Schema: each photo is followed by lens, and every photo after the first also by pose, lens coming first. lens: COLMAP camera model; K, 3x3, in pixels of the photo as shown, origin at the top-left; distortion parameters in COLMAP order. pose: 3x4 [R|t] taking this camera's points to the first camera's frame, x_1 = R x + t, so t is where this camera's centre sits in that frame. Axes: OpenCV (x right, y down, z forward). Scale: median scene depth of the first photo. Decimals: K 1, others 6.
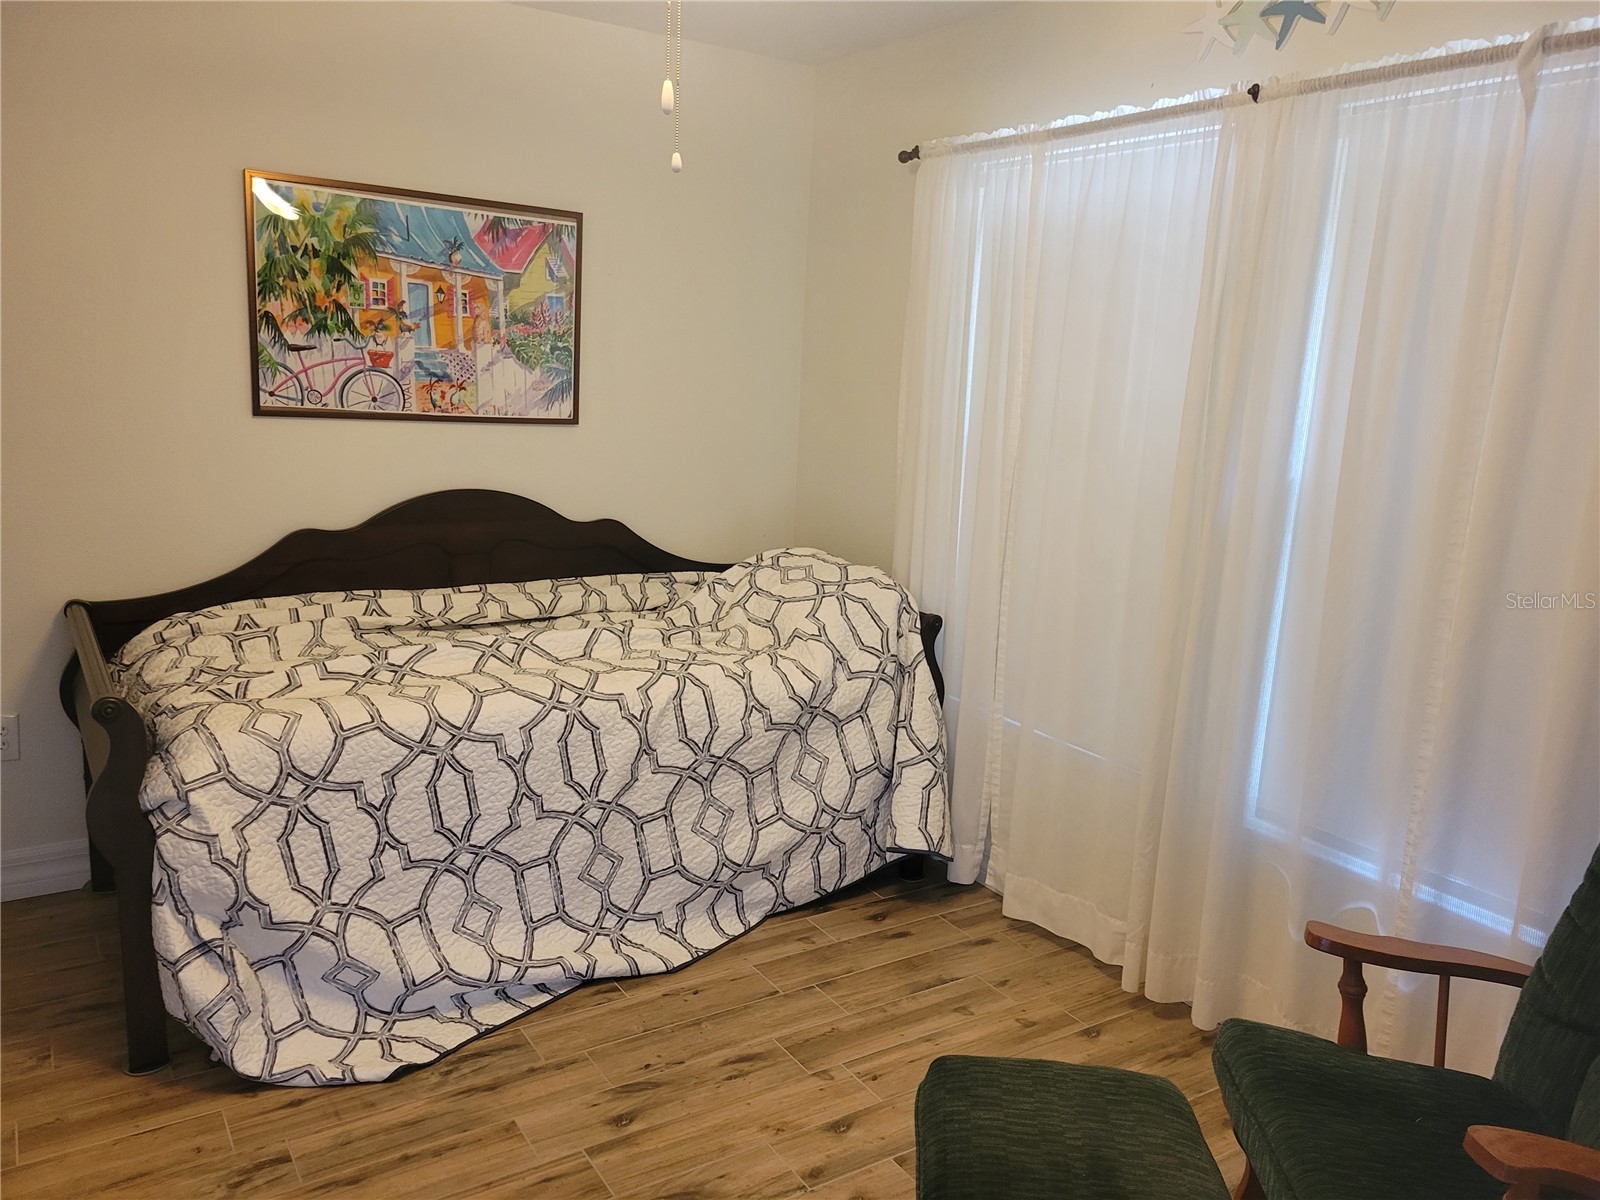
lens RADIAL K [[1182.4, 0, 800.0], [0, 1182.4, 600.0], [0, 0, 1]] dist [0.005432, 0.002453]
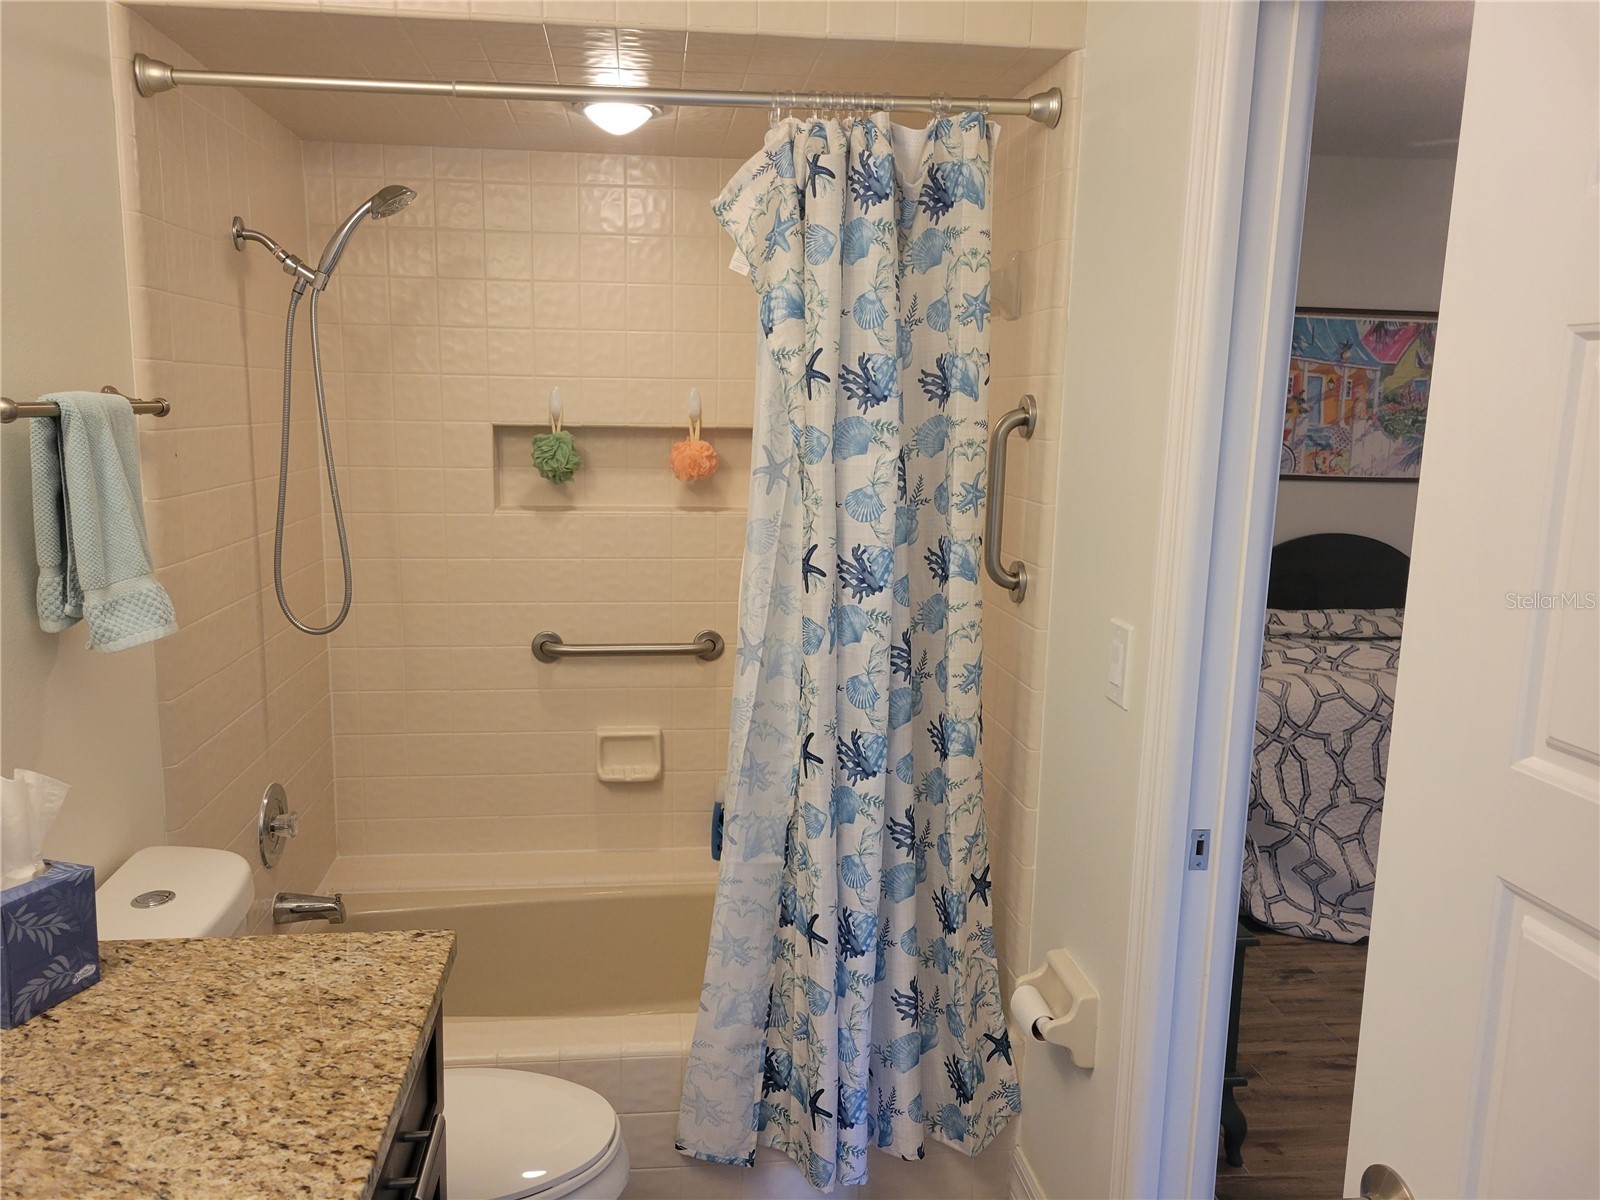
lens RADIAL K [[1173.5, 0, 741.8], [0, 1173.5, 604.5], [0, 0, 1]] dist [0.031848, -0.002736]
pose [[0.885581, 0.047098, -0.462092, -0.288776], [-0.067141, 0.997378, -0.027016, 0.070141], [0.459608, 0.054950, 0.886421, -0.487455]]
